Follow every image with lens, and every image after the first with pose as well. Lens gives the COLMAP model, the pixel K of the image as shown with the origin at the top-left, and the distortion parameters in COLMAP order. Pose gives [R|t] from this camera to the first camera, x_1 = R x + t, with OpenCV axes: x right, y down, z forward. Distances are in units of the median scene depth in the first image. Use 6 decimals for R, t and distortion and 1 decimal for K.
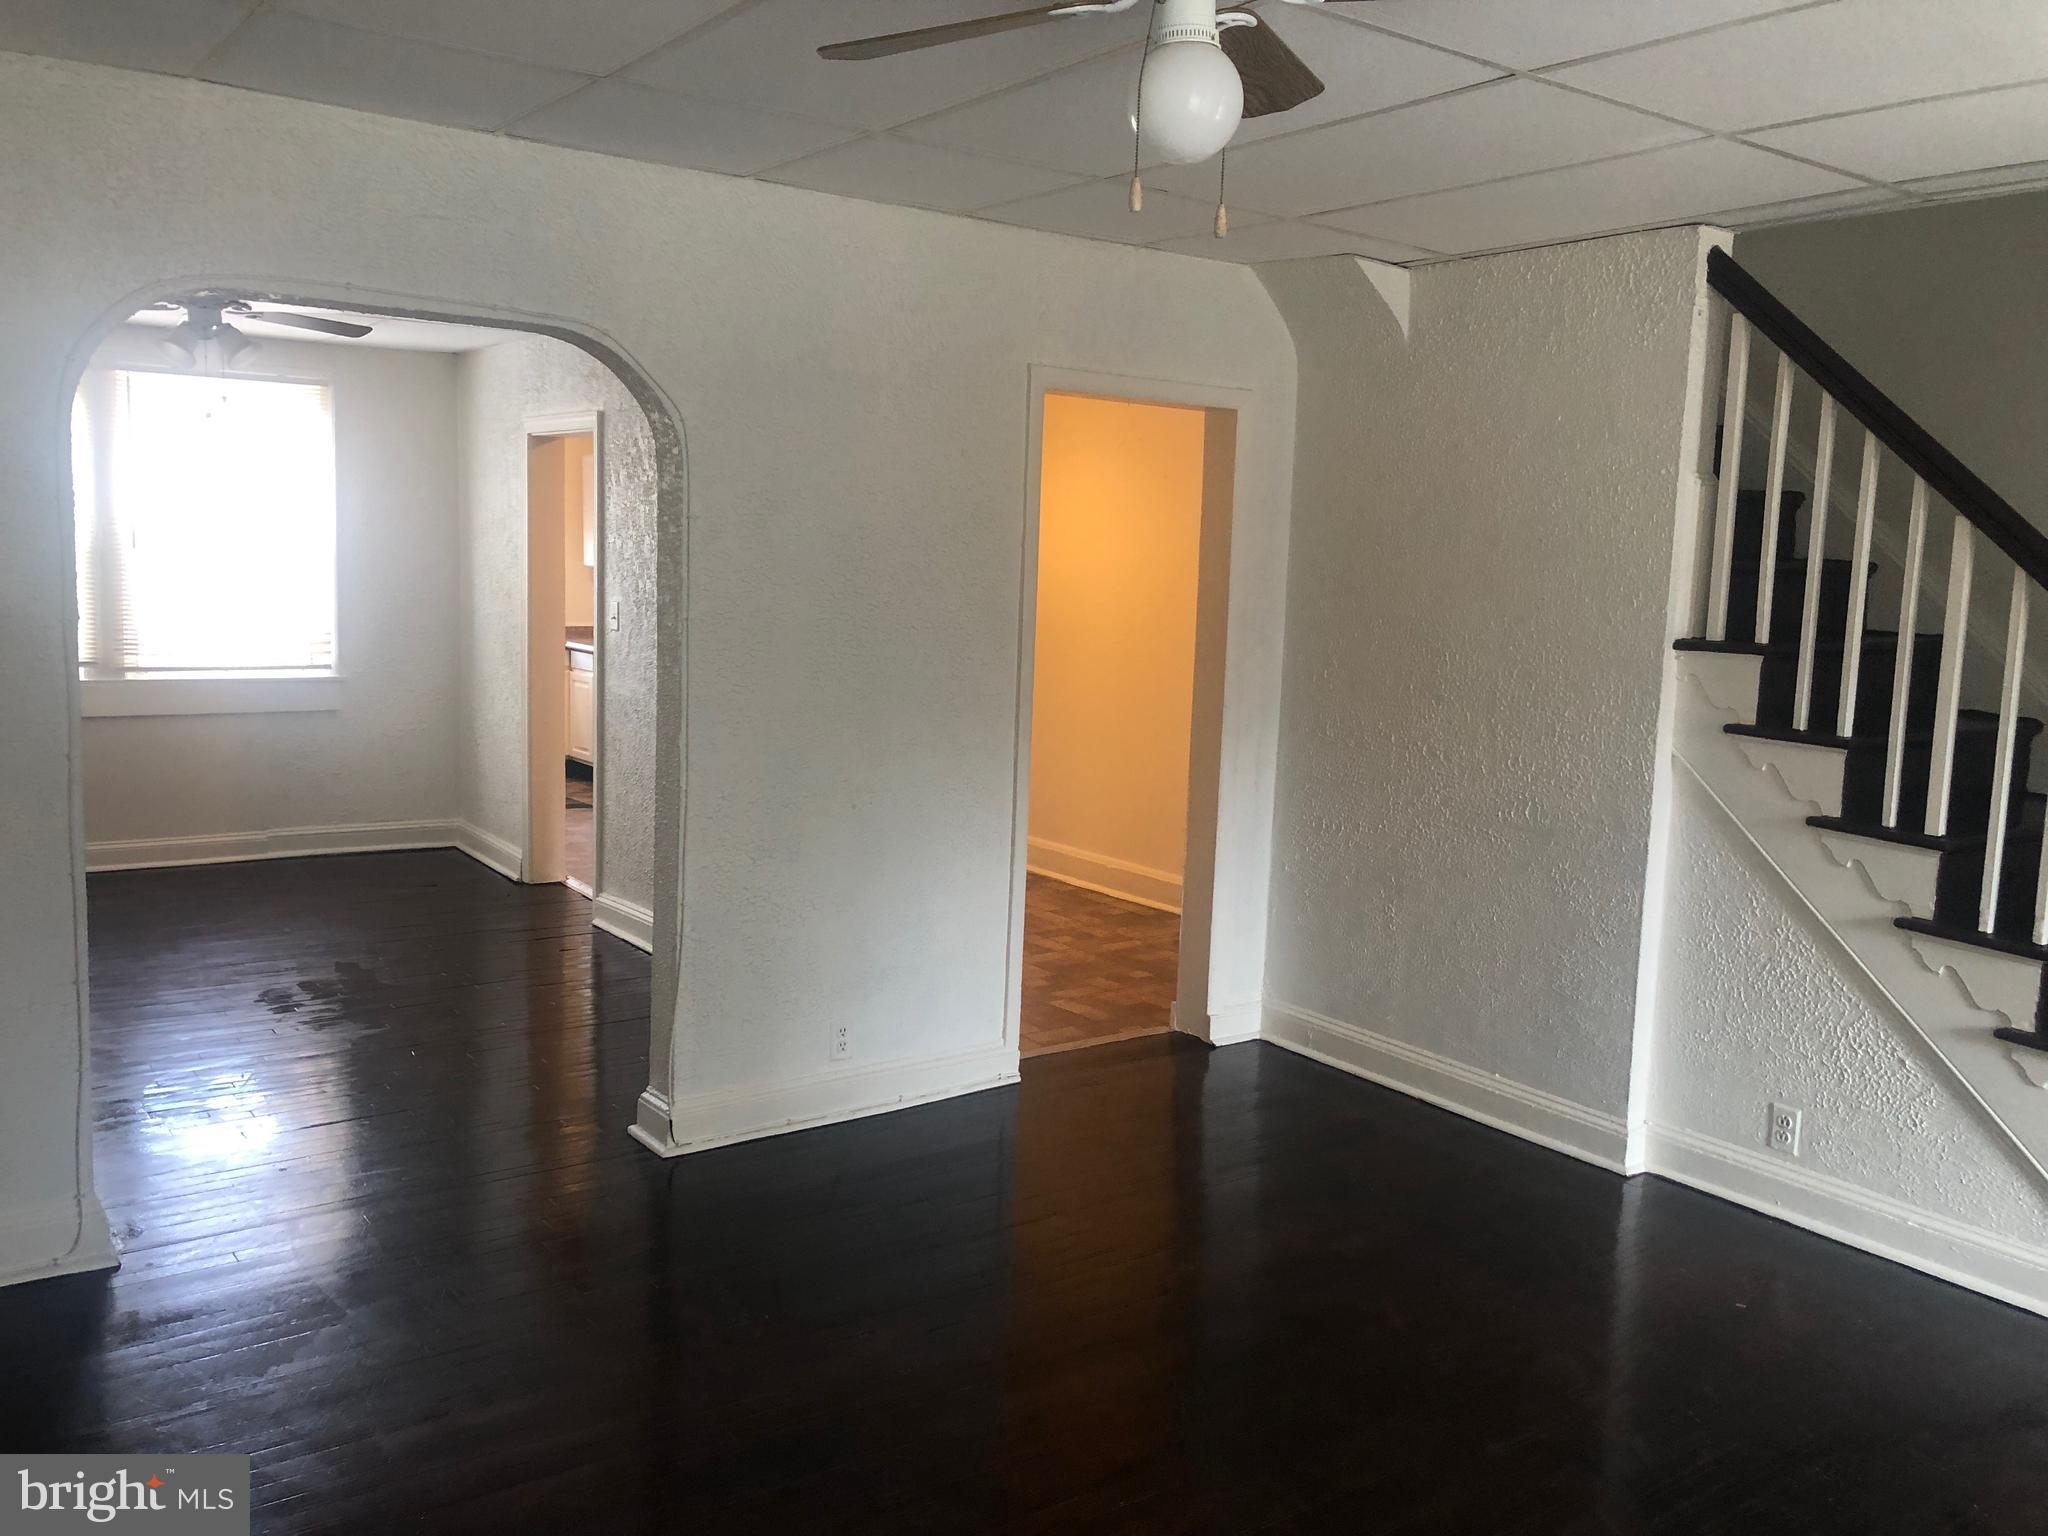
lens RADIAL K [[1666.7, 0, 1024.0], [0, 1666.7, 768.0], [0, 0, 1]] dist [0.015197, 0.003084]
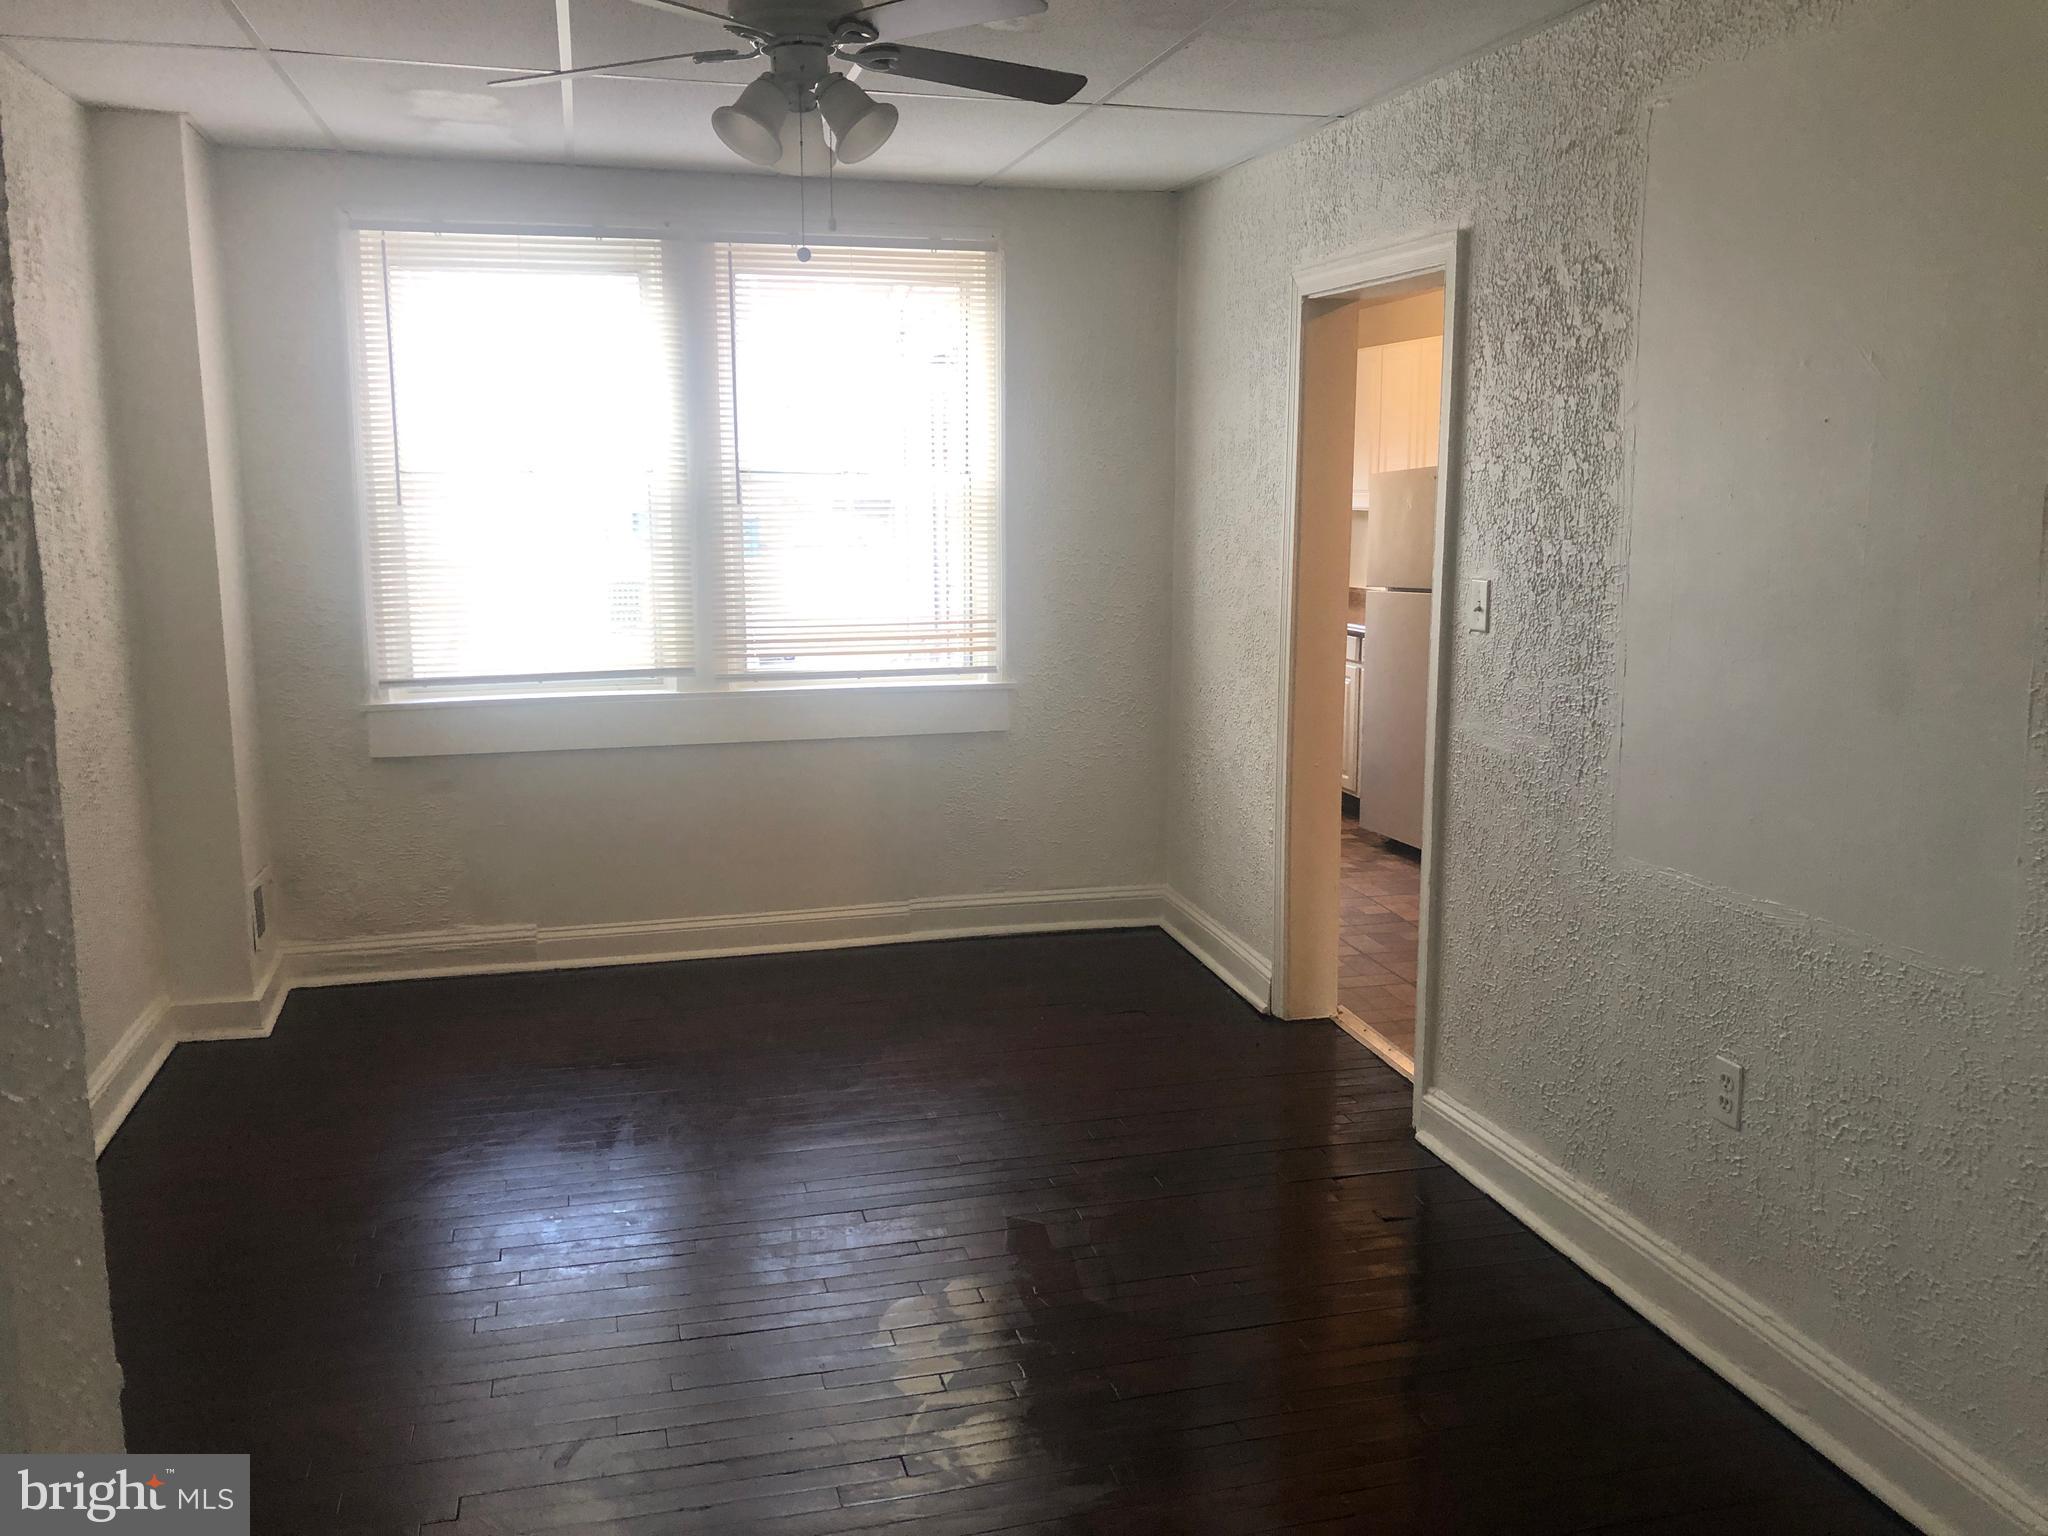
lens RADIAL K [[1666.7, 0, 1024.0], [0, 1666.7, 768.0], [0, 0, 1]] dist [0.015197, 0.003084]
pose [[0.932911, 0.029664, -0.358882, -0.185845], [-0.014153, 0.998852, 0.045773, -0.060292], [0.359828, -0.037623, 0.932260, 0.429197]]
